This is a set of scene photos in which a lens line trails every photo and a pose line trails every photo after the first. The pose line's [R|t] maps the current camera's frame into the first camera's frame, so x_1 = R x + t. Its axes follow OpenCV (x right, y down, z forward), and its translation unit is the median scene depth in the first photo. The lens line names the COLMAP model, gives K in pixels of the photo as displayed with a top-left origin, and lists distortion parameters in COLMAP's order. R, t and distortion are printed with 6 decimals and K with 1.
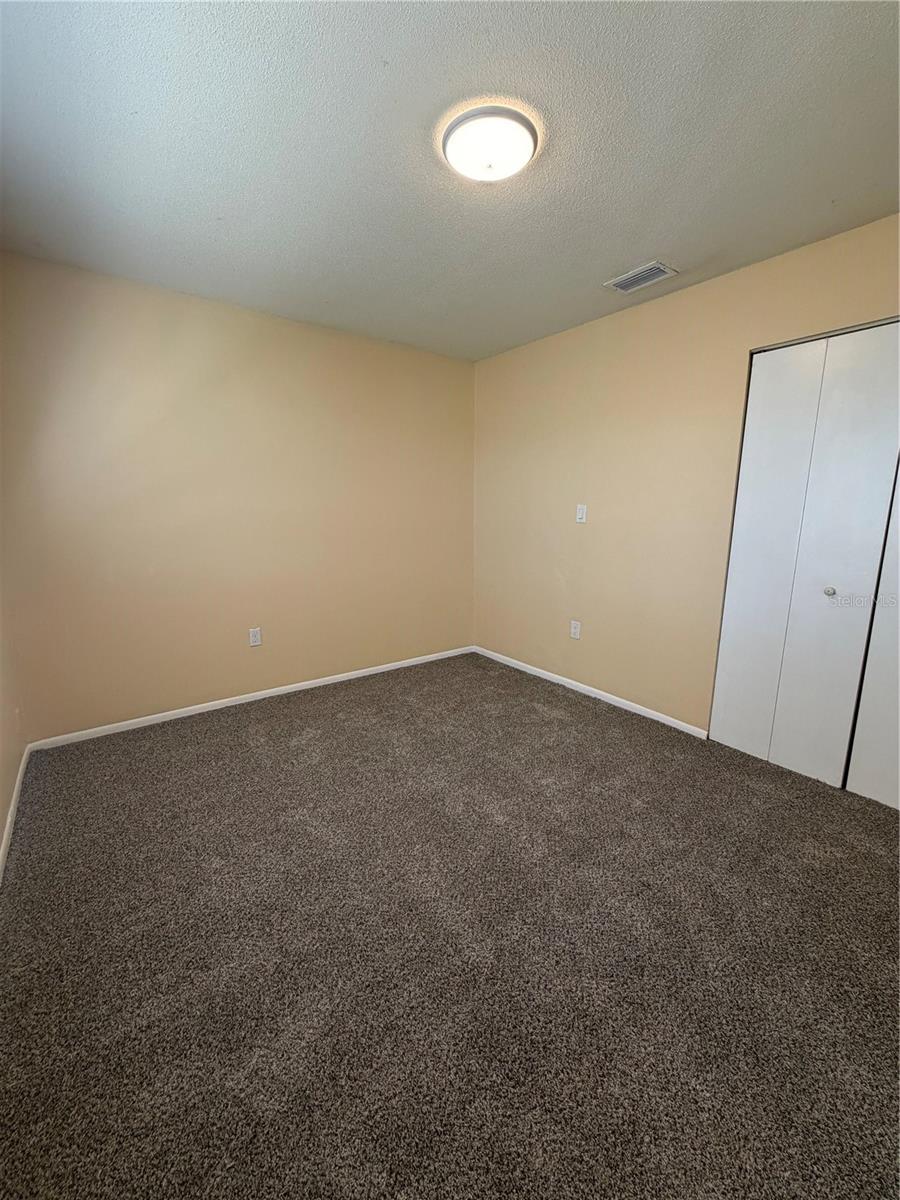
lens RADIAL K [[479.4, 0, 448.9], [0, 479.4, 596.2], [0, 0, 1]] dist [0.000132, 0.000035]
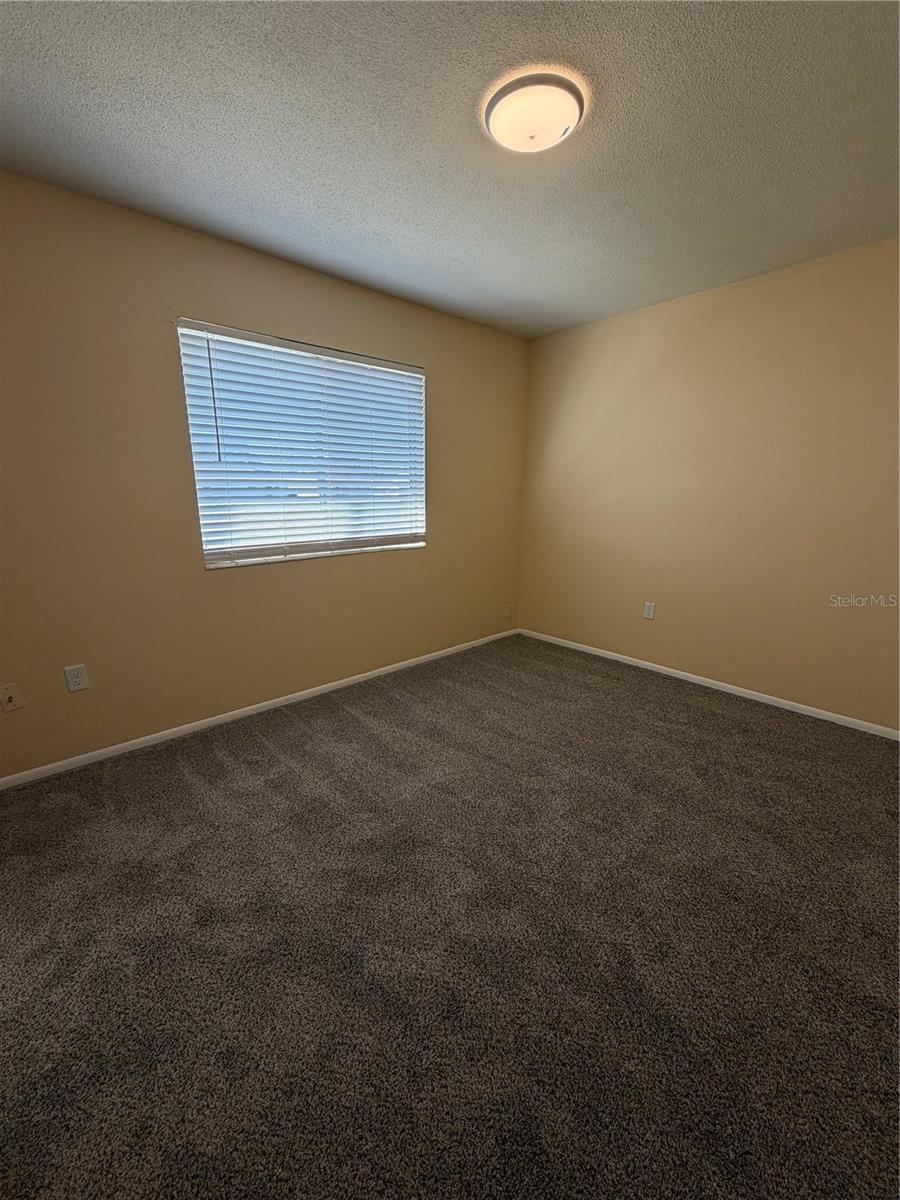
lens RADIAL K [[486.2, 0, 451.2], [0, 486.2, 593.6], [0, 0, 1]] dist [0.000014, 0.000035]
pose [[0.077543, 0.208199, -0.975008, 0.748622], [-0.181384, 0.964578, 0.191546, -0.095847], [0.980350, 0.161997, 0.112560, 0.531130]]
